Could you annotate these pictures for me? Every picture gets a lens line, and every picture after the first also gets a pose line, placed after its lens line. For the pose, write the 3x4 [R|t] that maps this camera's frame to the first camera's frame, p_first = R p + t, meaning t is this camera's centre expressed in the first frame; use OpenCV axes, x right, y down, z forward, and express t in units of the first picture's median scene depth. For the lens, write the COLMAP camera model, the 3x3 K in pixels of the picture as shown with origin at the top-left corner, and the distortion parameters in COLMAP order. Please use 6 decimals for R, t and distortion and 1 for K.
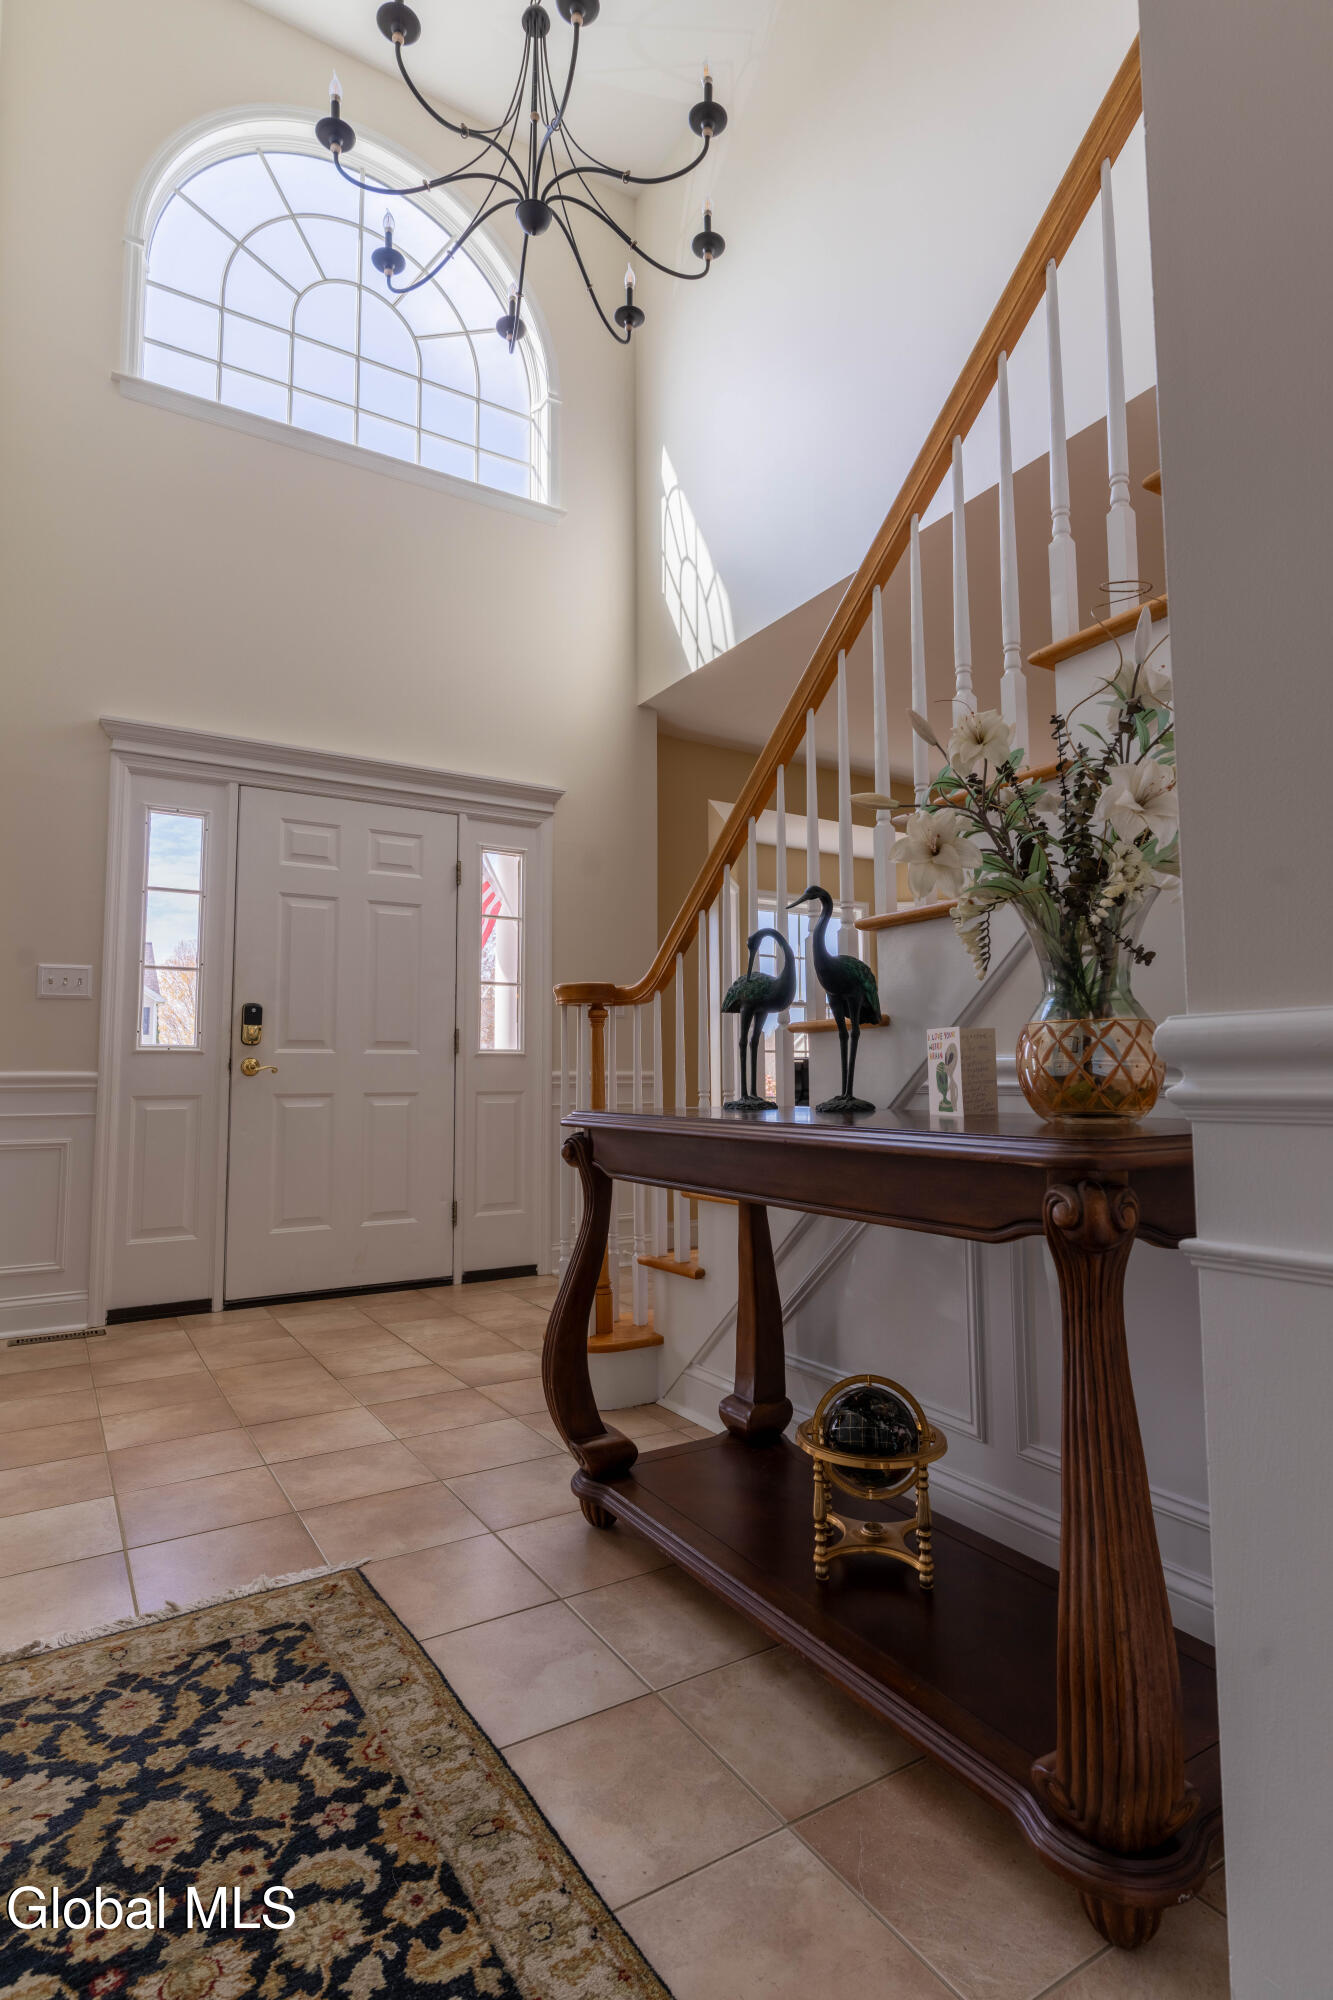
lens RADIAL K [[1047.3, 0, 663.0], [0, 1047.3, 996.7], [0, 0, 1]] dist [-0.035515, 0.015004]
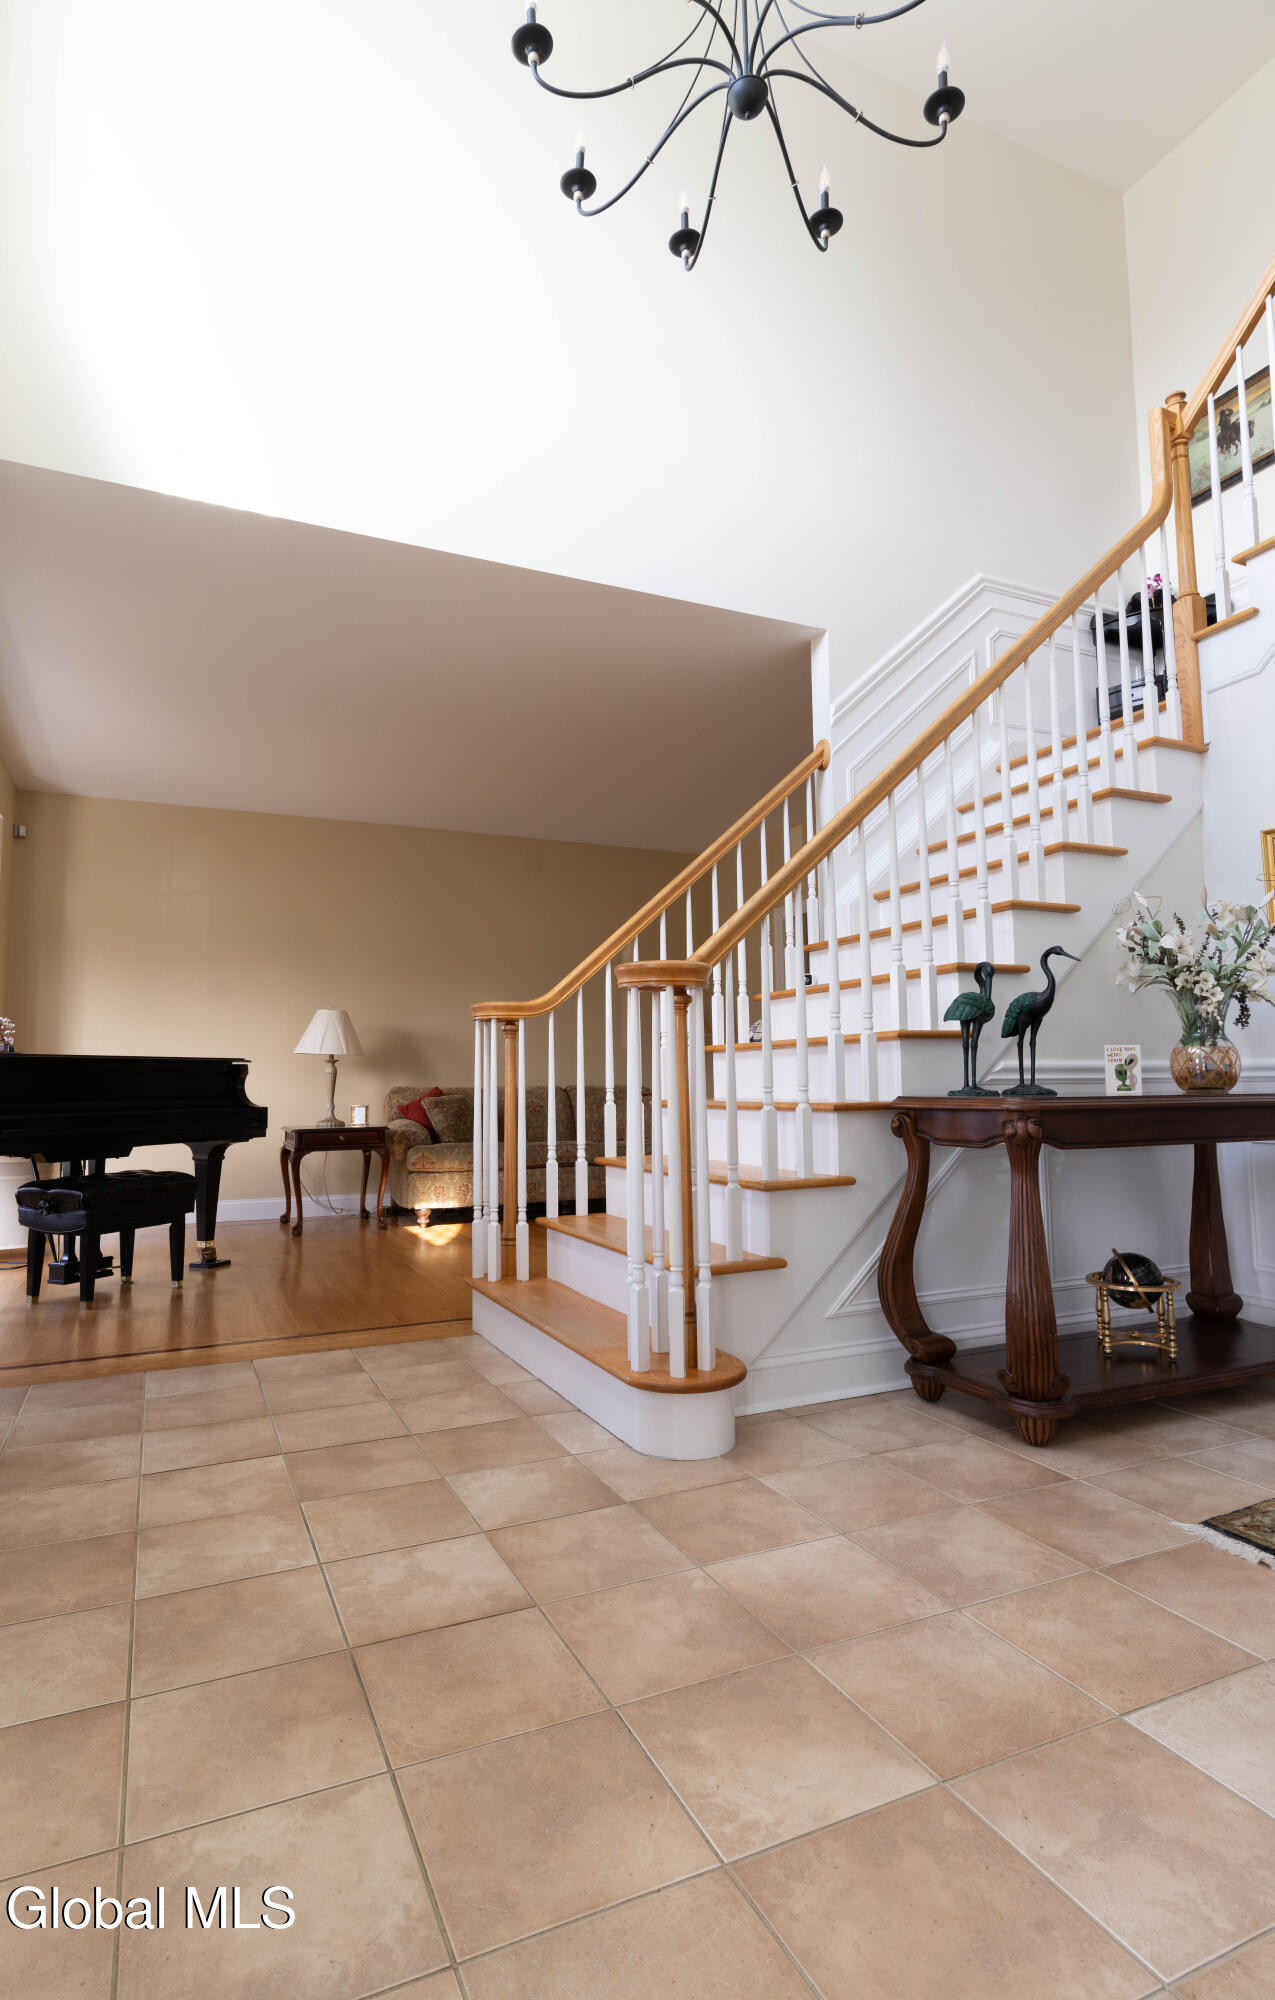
lens RADIAL K [[1019.1, 0, 637.1], [0, 1019.1, 990.1], [0, 0, 1]] dist [-0.001934, 0.001137]
pose [[0.122057, 0.094241, 0.988039, -1.033967], [-0.064843, 0.994112, -0.086810, 0.092351], [-0.990403, -0.053472, 0.127449, 1.040577]]
